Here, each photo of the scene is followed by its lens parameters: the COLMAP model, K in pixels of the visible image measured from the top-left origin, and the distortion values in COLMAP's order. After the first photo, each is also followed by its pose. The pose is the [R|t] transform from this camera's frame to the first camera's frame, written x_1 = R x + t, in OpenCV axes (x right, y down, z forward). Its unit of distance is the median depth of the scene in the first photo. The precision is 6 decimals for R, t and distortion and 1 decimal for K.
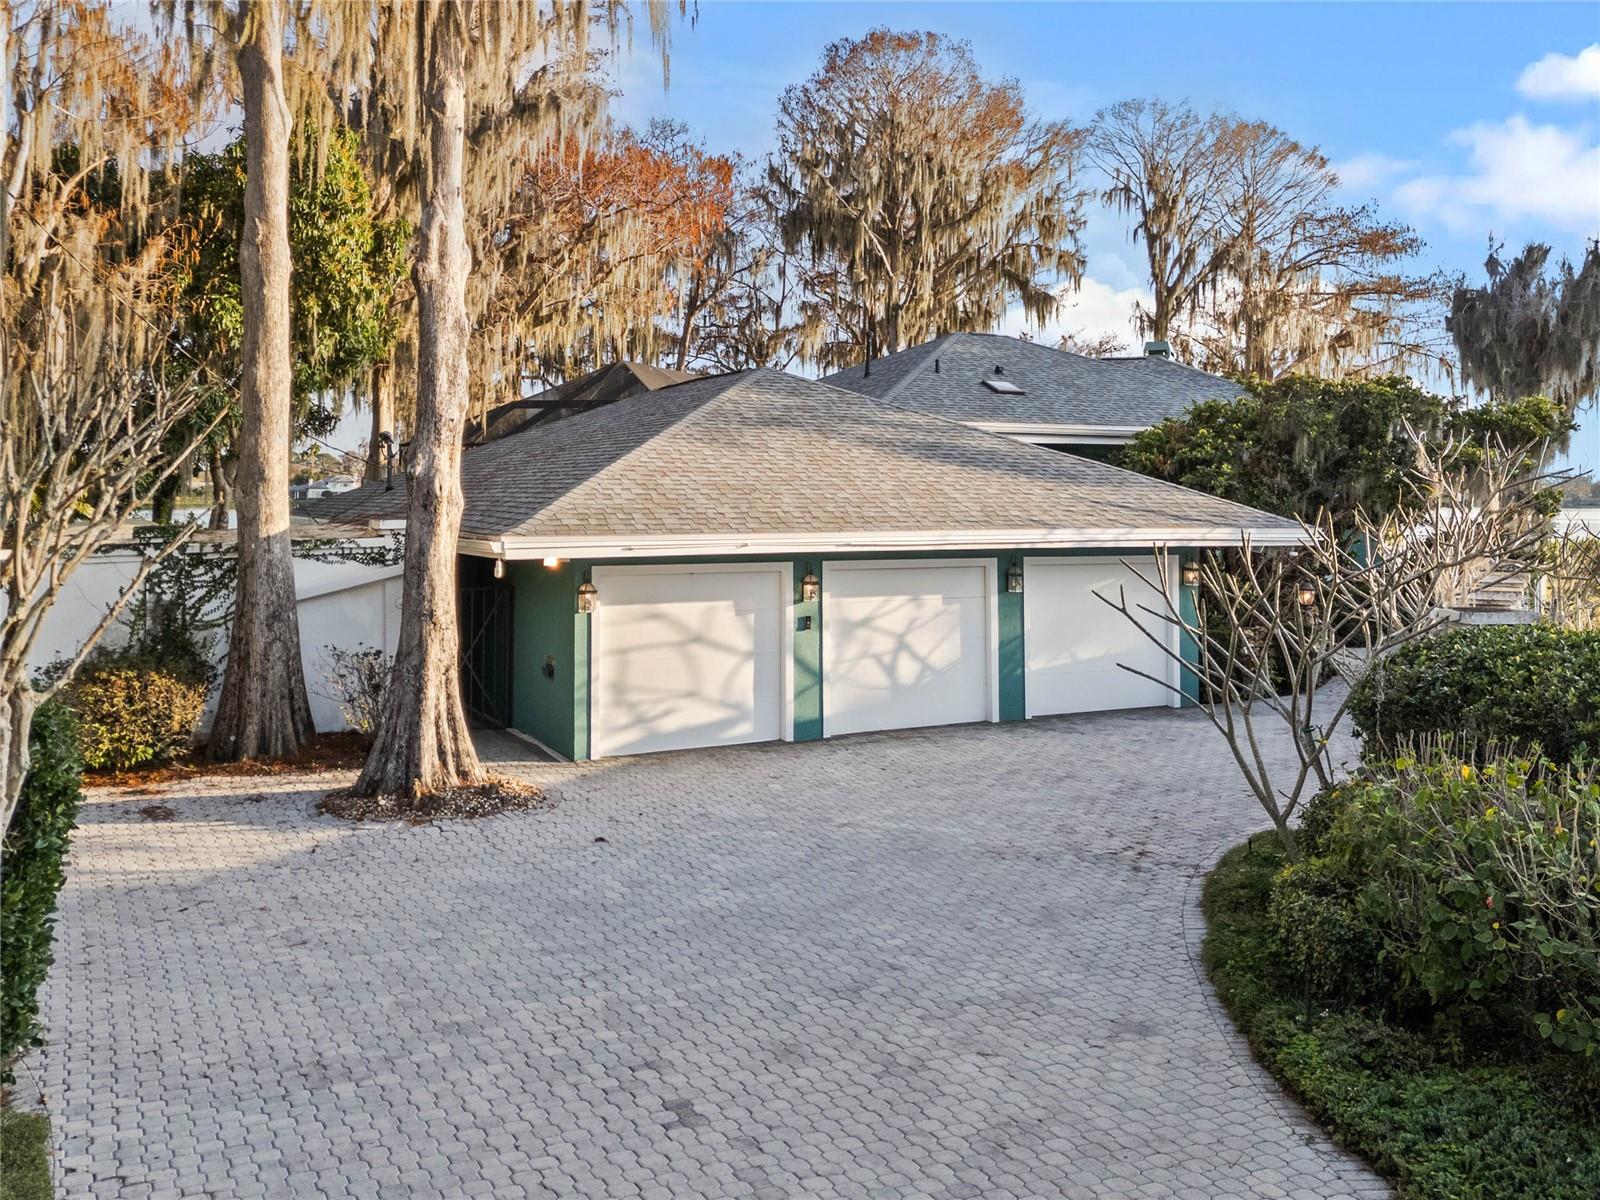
lens RADIAL K [[1129.2, 0, 799.4], [0, 1129.2, 601.6], [0, 0, 1]] dist [0.040777, 0.000583]
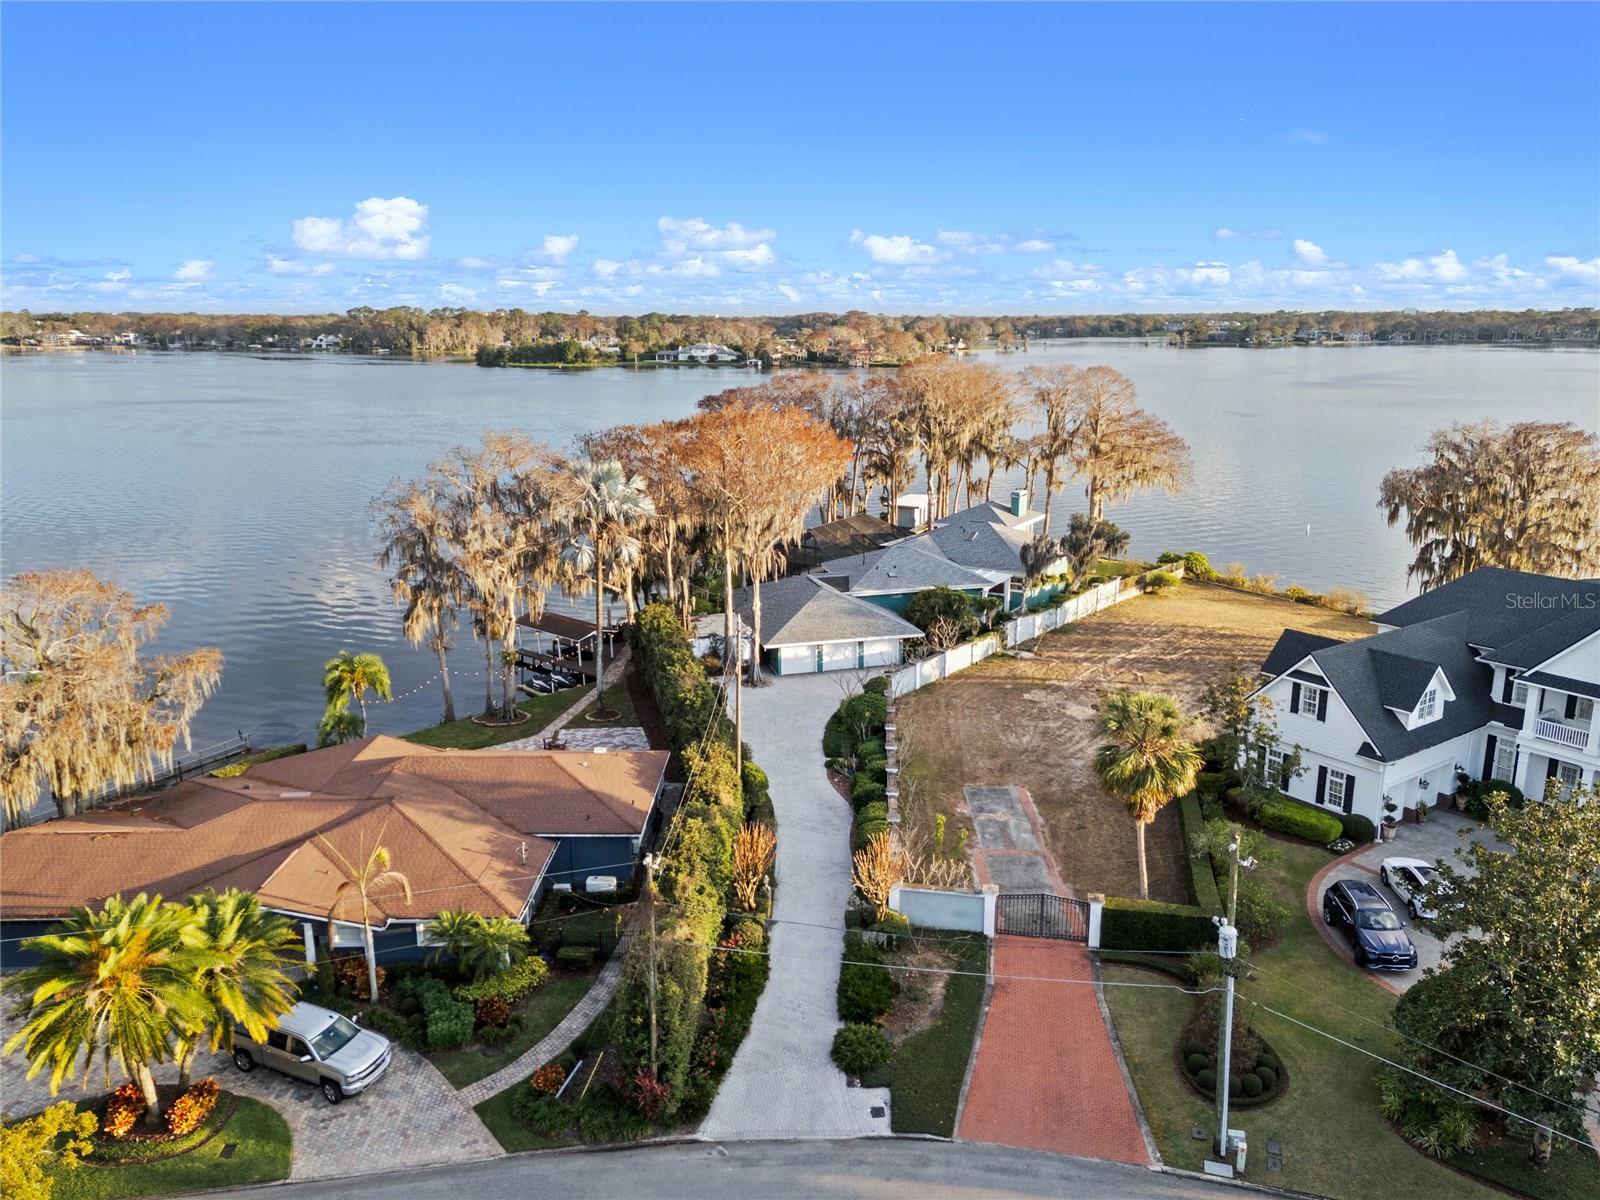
lens RADIAL K [[1129.2, 0, 799.7], [0, 1129.2, 599.6], [0, 0, 1]] dist [0.040777, 0.000583]
pose [[0.967793, 0.056765, -0.245265, 1.423723], [0.003681, 0.970952, 0.239247, -1.766038], [0.251722, -0.232444, 0.939471, -4.725584]]
